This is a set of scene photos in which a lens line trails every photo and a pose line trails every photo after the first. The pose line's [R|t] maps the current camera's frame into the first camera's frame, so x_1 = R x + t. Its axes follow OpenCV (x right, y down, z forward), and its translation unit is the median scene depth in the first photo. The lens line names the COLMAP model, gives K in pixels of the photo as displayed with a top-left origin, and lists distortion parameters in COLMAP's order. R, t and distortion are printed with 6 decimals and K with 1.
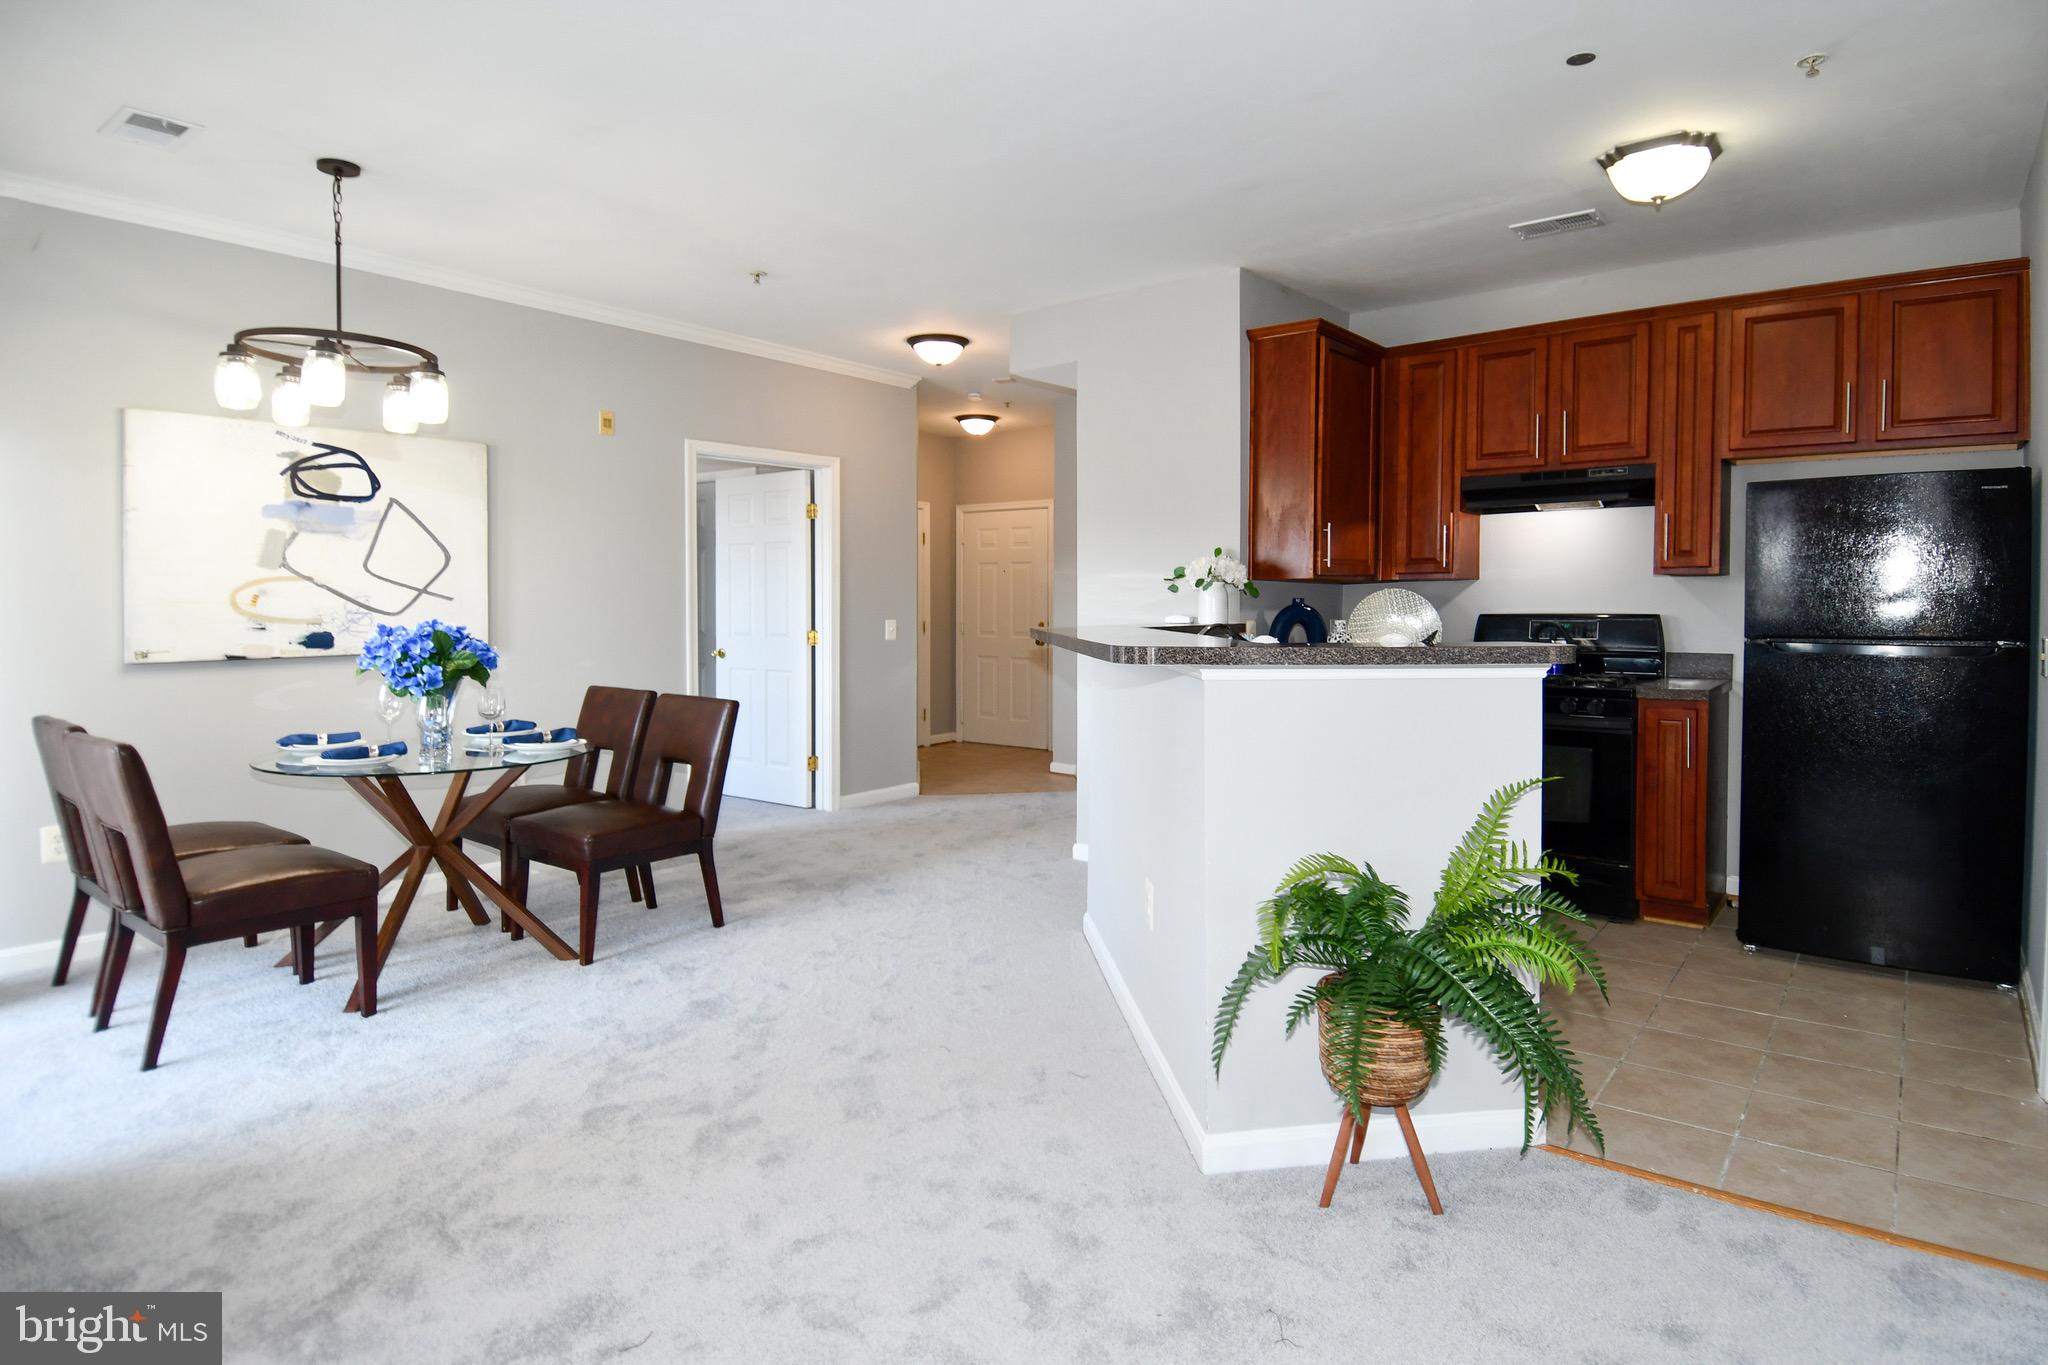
lens RADIAL K [[1110.7, 0, 1095.8], [0, 1110.7, 678.2], [0, 0, 1]] dist [0.032135, -0.028796]
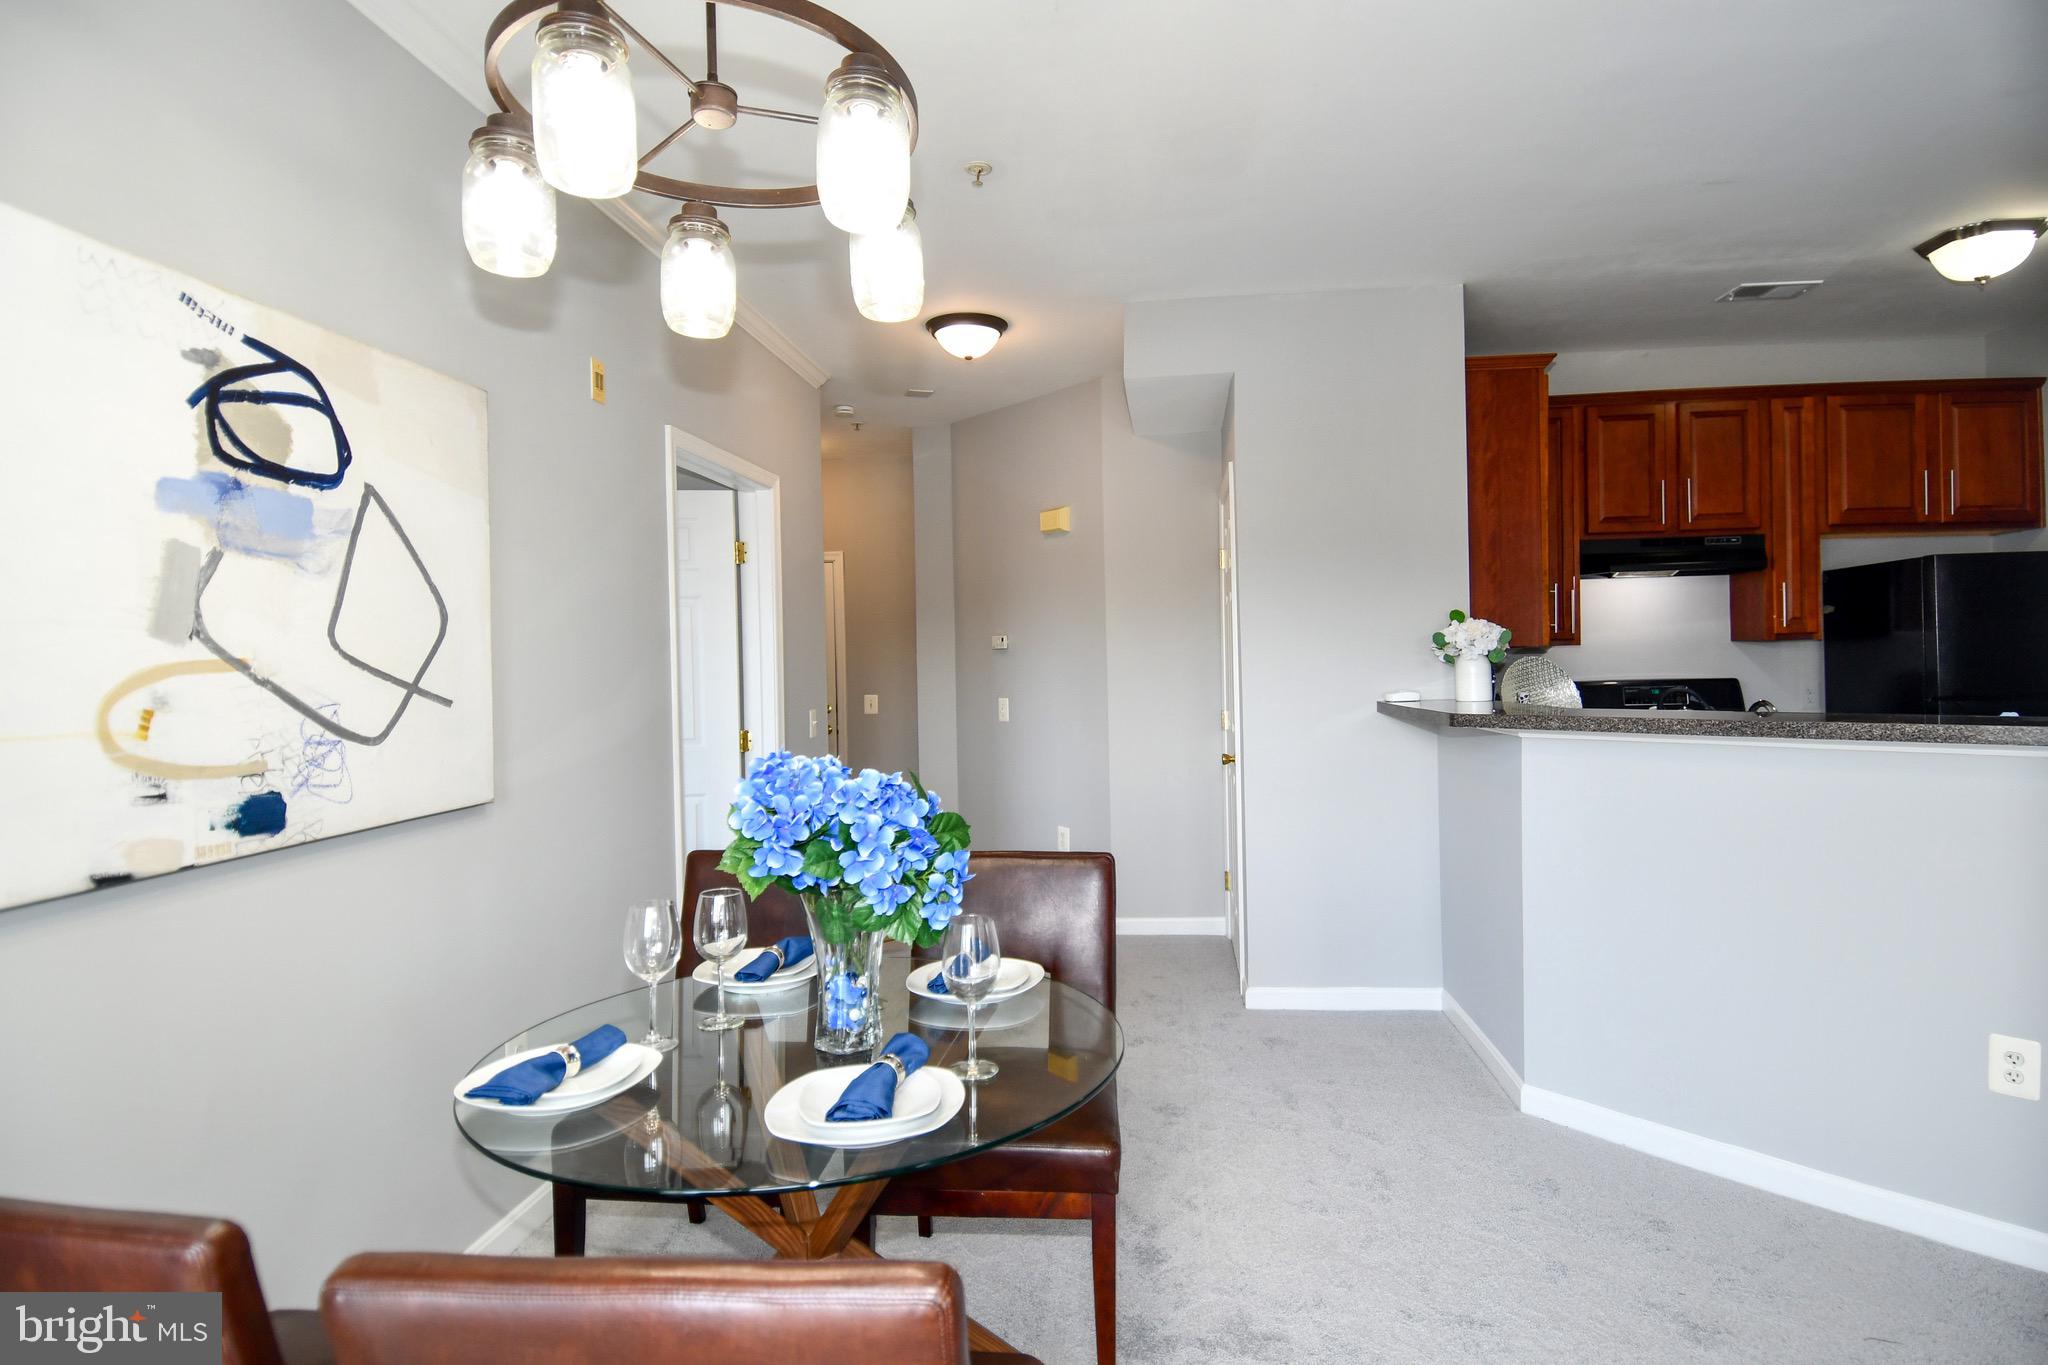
lens RADIAL K [[1110.7, 0, 1037.8], [0, 1110.7, 711.3], [0, 0, 1]] dist [0.032135, -0.028796]
pose [[0.851654, -0.036912, 0.522803, -0.625369], [0.051851, 0.998557, -0.013964, -0.047978], [-0.521533, 0.039000, 0.852339, 0.468087]]
